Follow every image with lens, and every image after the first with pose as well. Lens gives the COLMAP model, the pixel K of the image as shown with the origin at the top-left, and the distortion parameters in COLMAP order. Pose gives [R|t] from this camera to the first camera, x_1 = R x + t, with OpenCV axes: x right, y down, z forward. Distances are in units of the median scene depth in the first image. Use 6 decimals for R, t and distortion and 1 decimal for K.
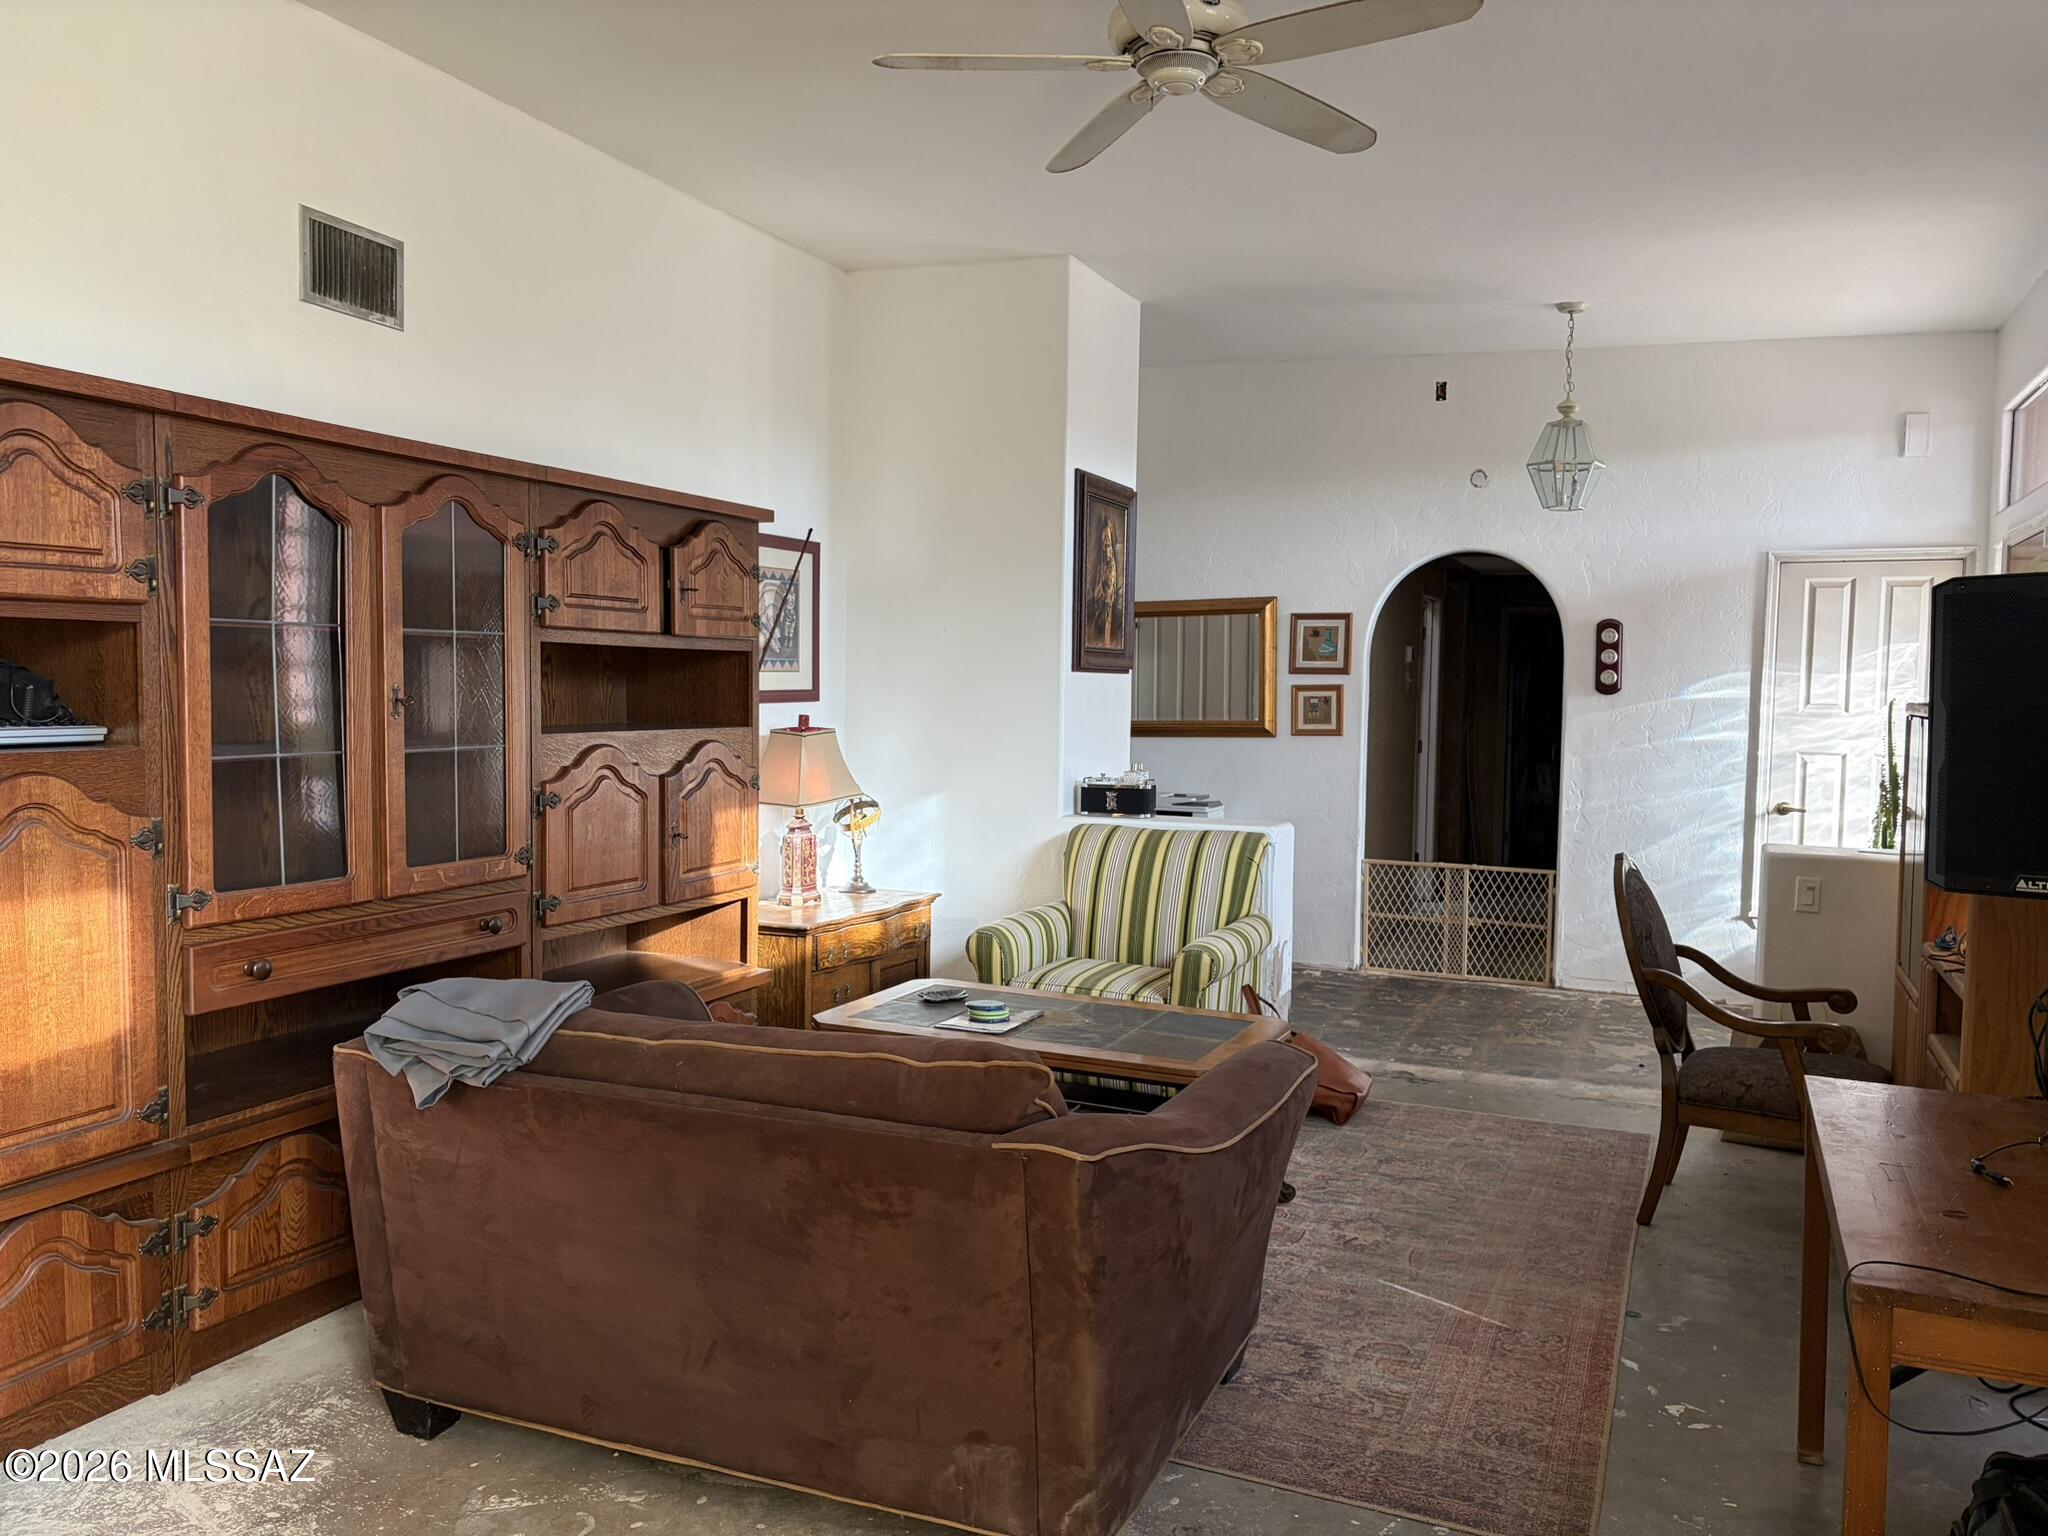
lens RADIAL K [[1573.2, 0, 1026.2], [0, 1573.2, 768.1], [0, 0, 1]] dist [0.016032, -0.000827]
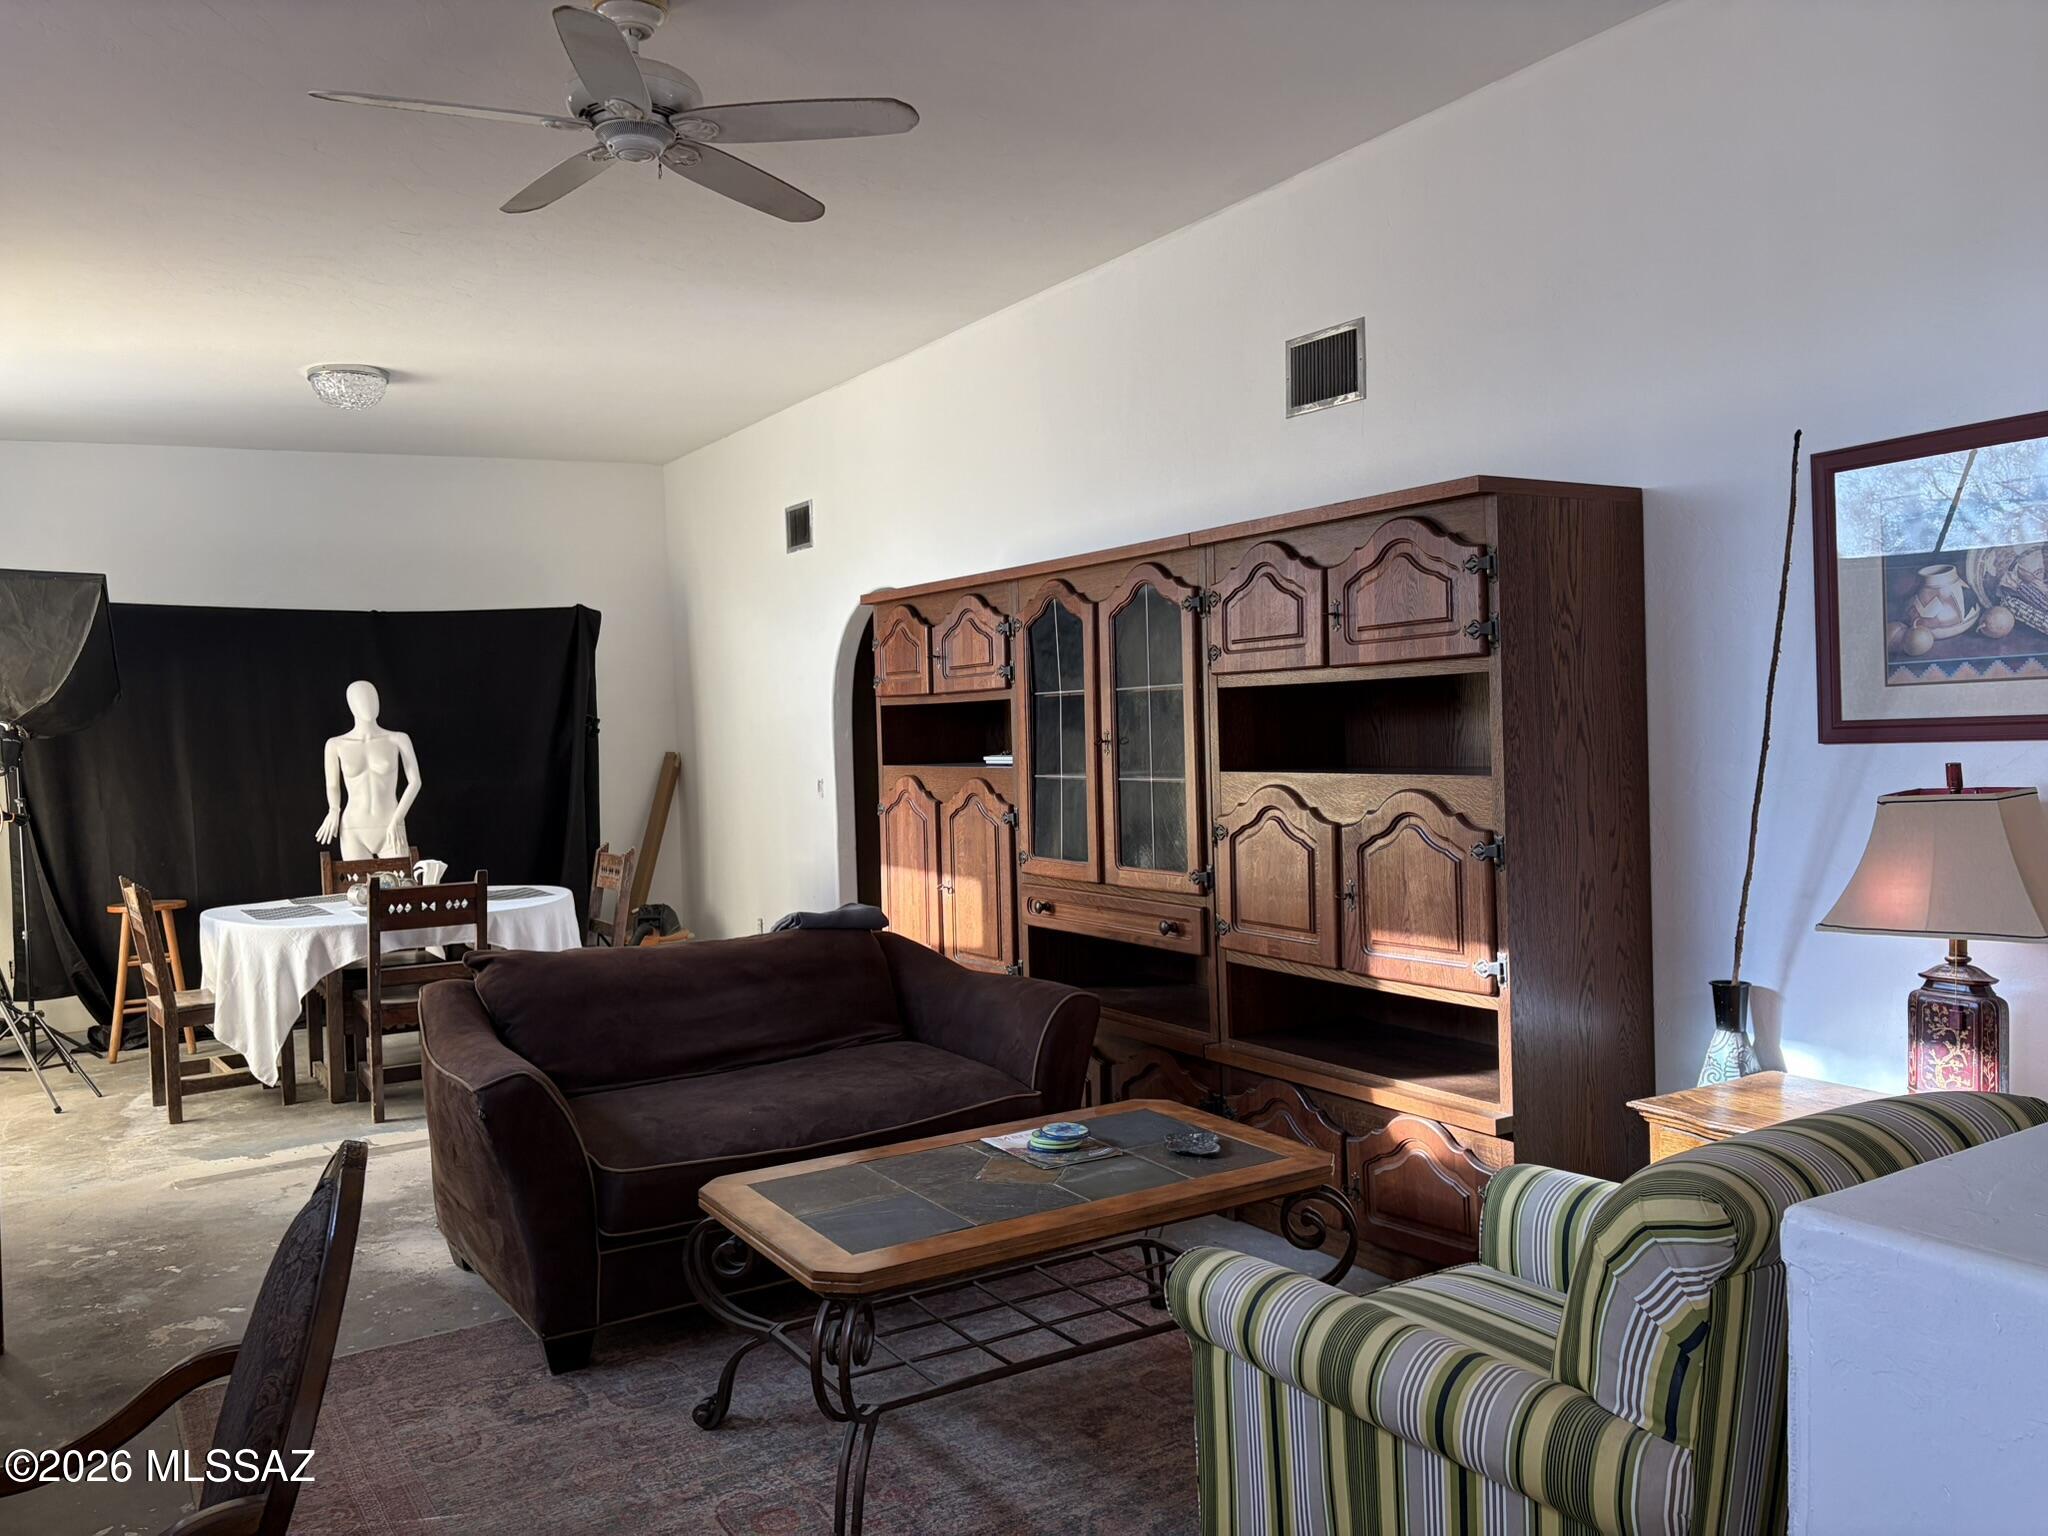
lens RADIAL K [[1573.2, 0, 1027.5], [0, 1573.2, 765.8], [0, 0, 1]] dist [0.016032, -0.000827]
pose [[-0.567676, 0.019830, -0.823014, 0.666361], [-0.026212, 0.998768, 0.042144, -0.067676], [0.822835, 0.045496, -0.566456, 1.497935]]
